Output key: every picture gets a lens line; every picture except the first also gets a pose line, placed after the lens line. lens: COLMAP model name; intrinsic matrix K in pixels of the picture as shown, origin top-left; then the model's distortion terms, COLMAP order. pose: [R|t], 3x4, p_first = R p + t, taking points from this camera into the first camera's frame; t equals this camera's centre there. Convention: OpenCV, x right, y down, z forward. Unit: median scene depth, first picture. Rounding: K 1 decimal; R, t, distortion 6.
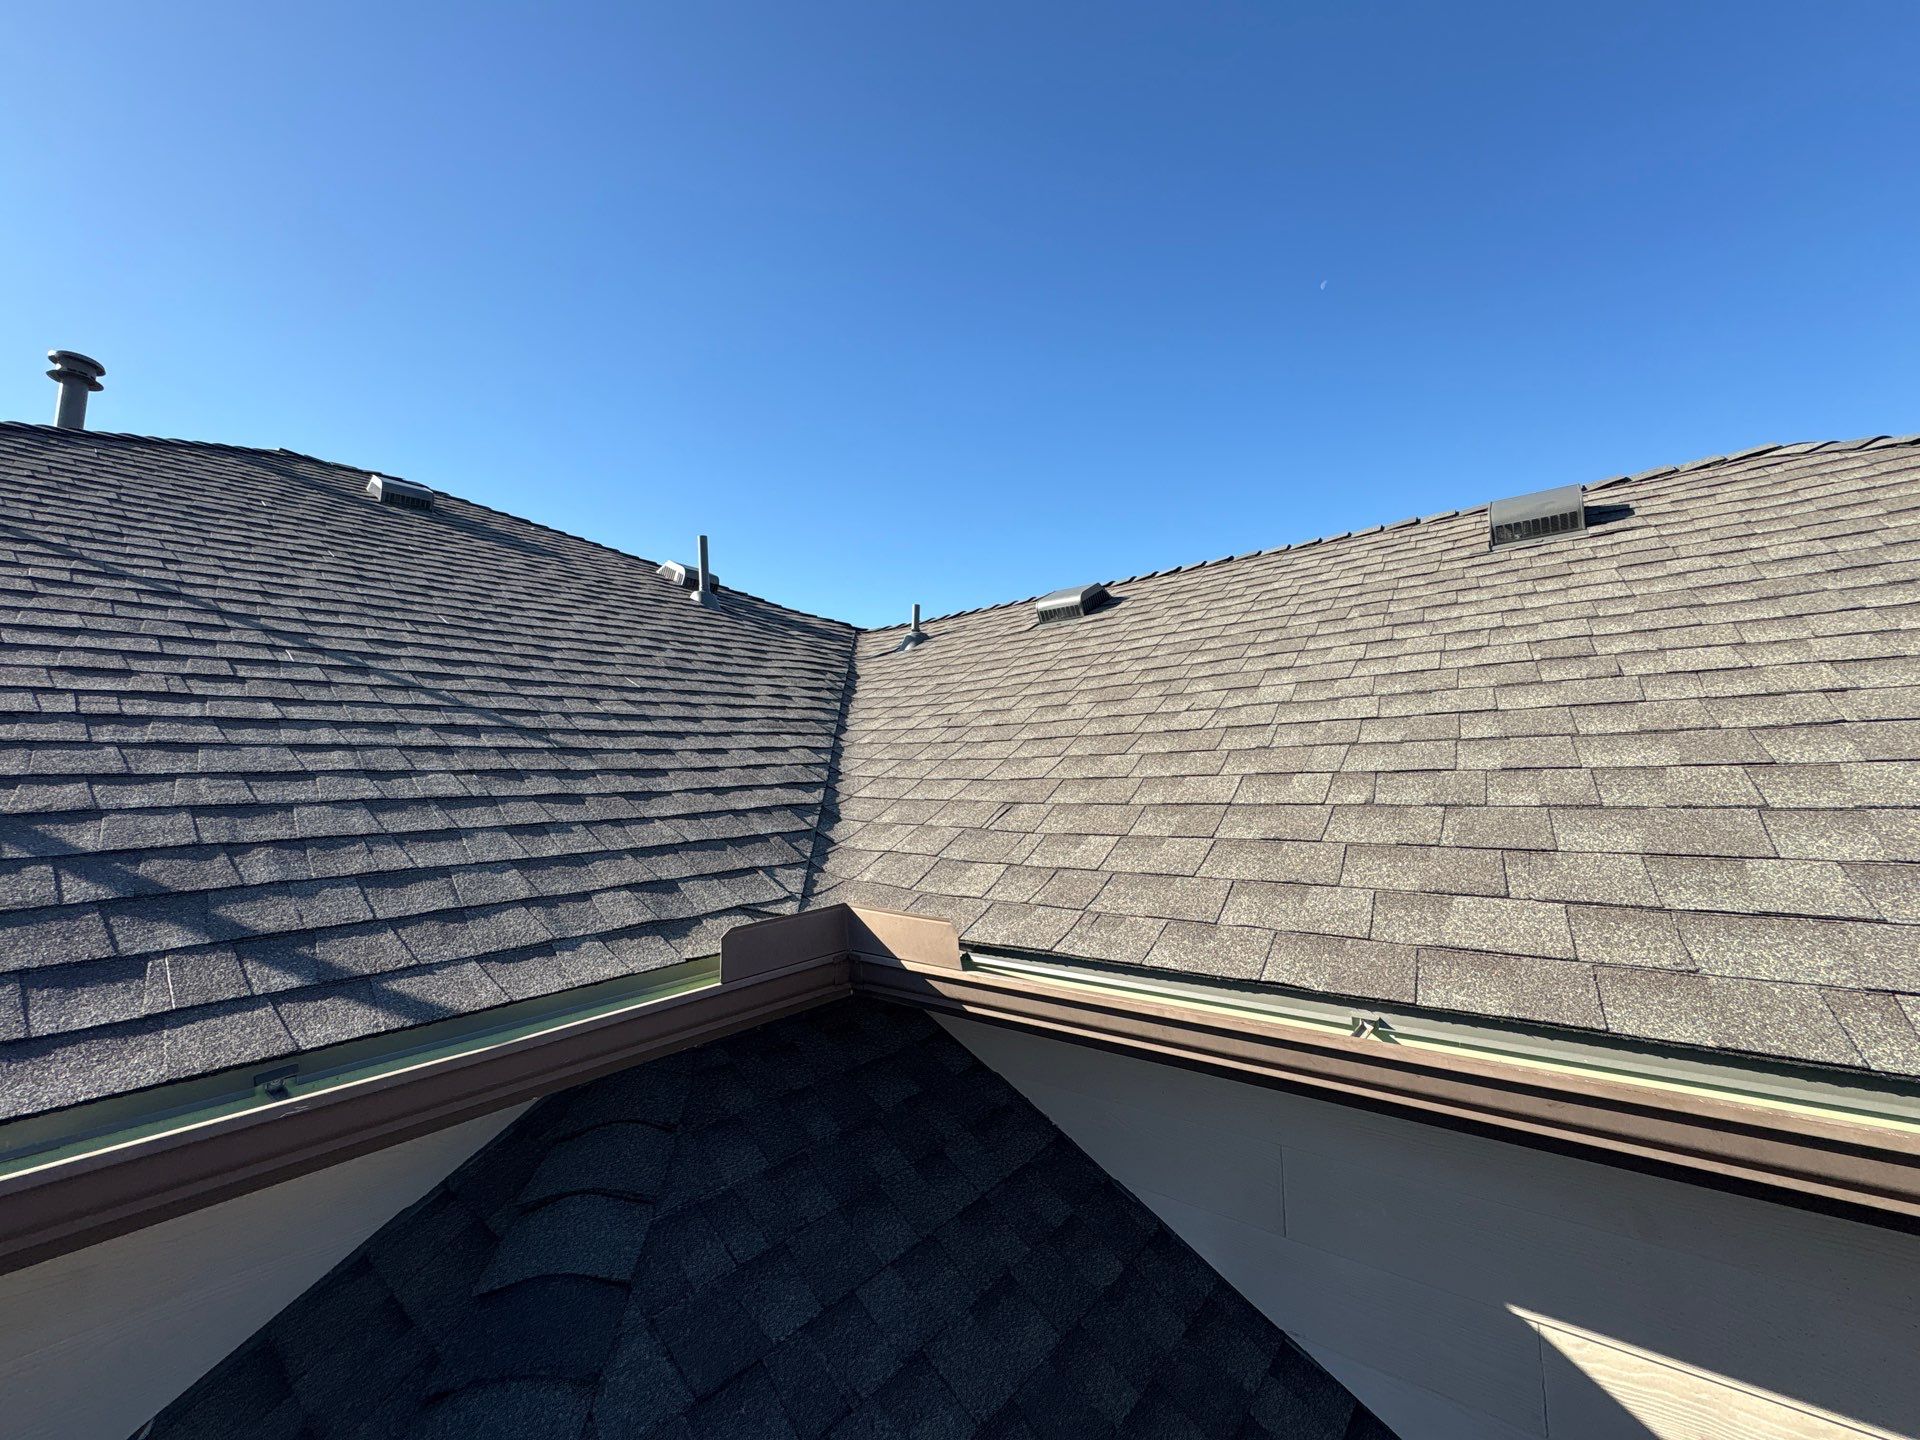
lens RADIAL K [[765.2, 0, 964.6], [0, 765.2, 727.6], [0, 0, 1]] dist [0.000622, -0.000423]
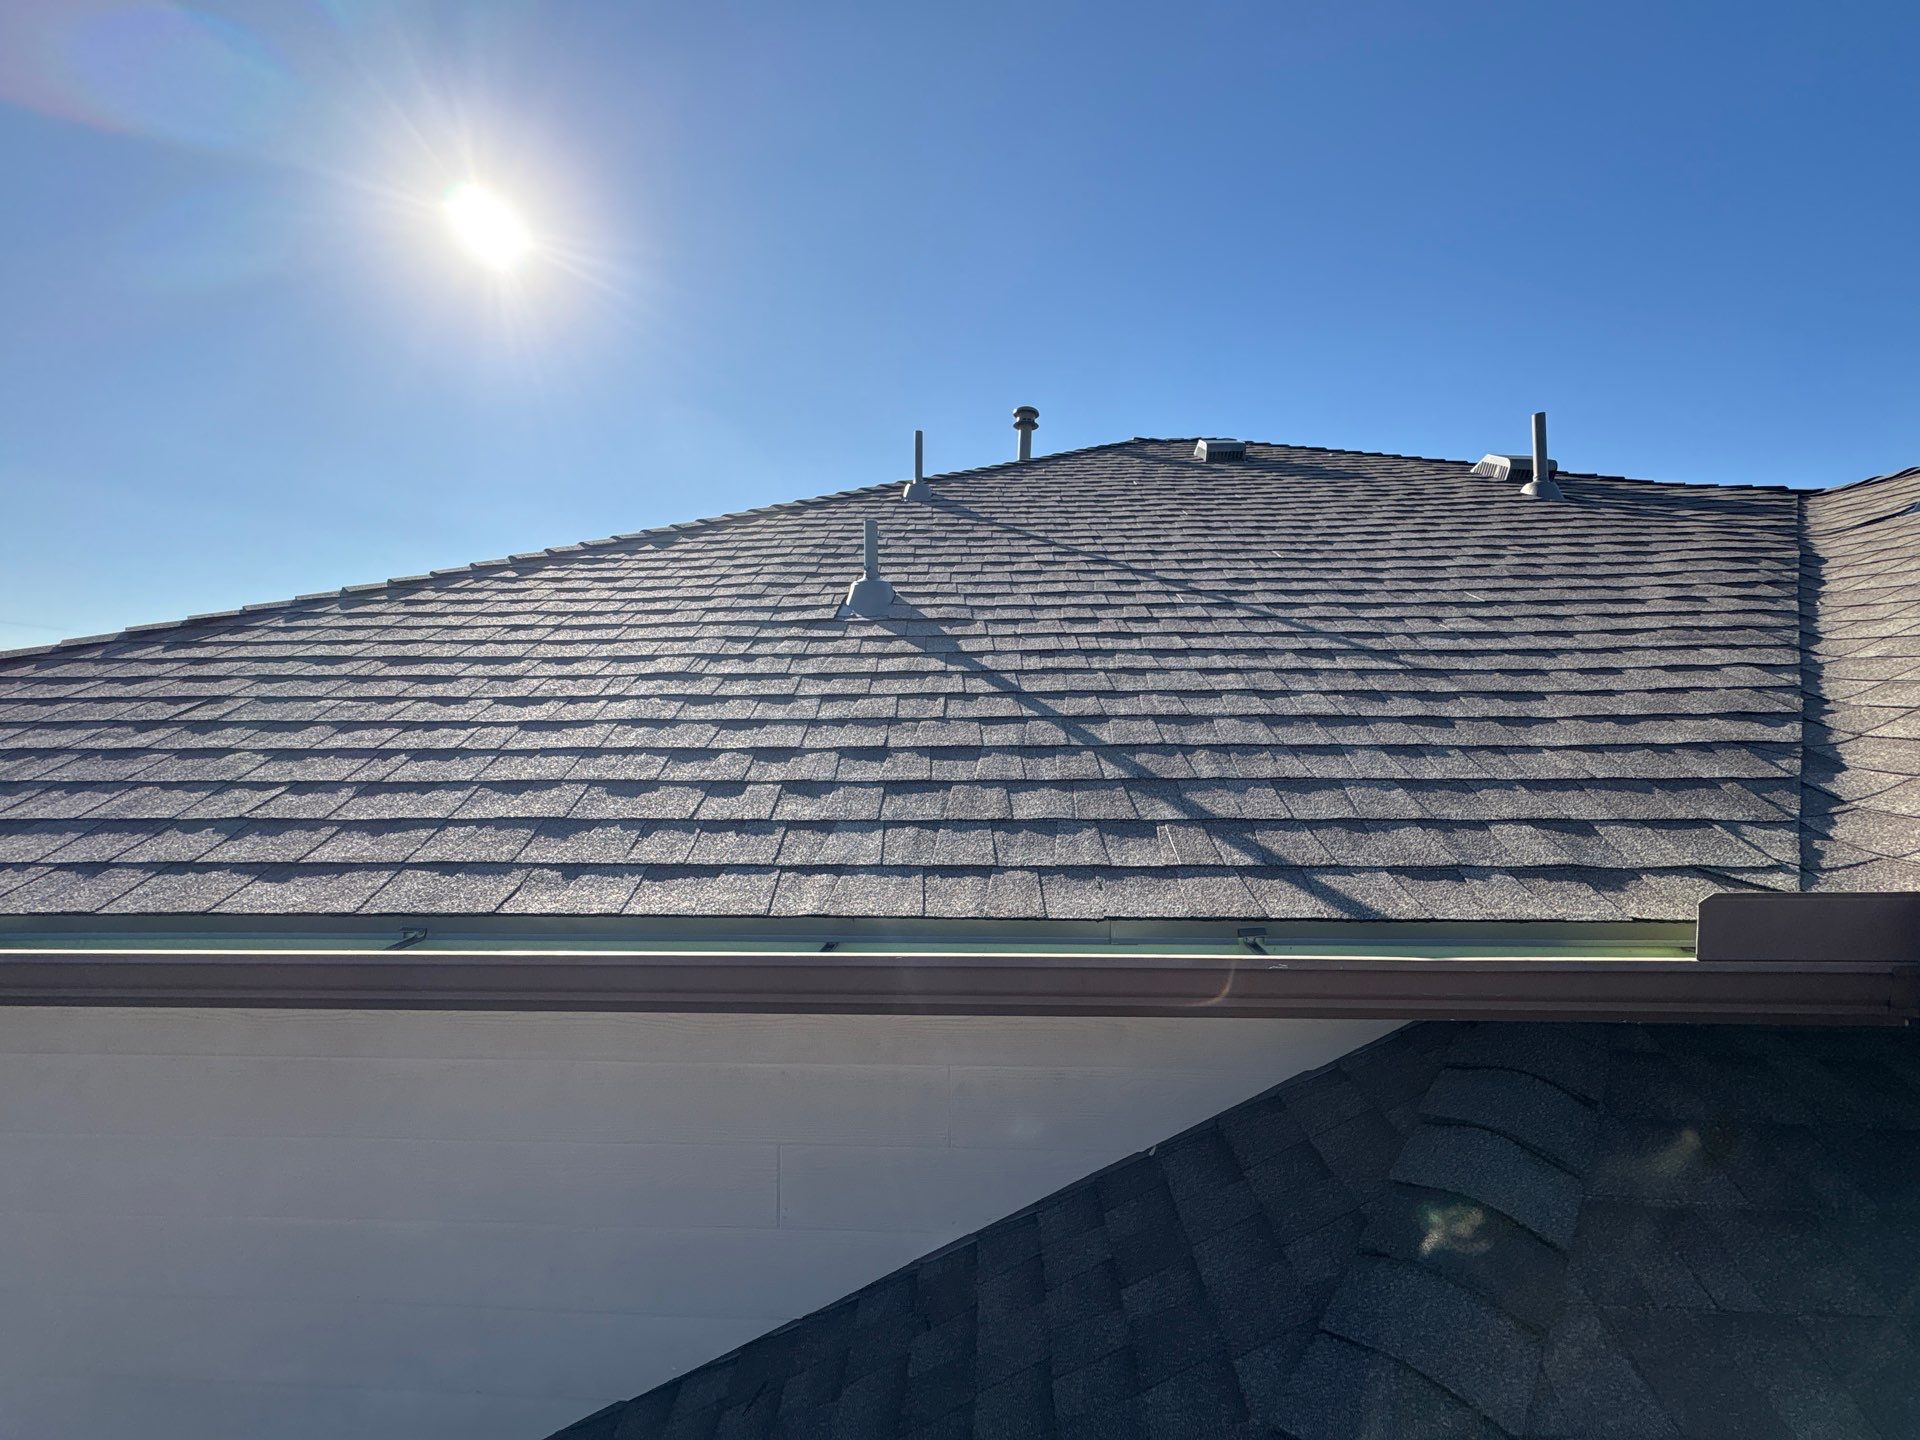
lens RADIAL K [[765.2, 0, 960.2], [0, 765.2, 714.1], [0, 0, 1]] dist [0.000622, -0.000423]
pose [[0.602513, 0.032789, -0.797436, -0.091010], [0.031353, 0.997412, 0.064700, 0.002198], [0.797493, -0.063985, 0.599925, -0.044109]]
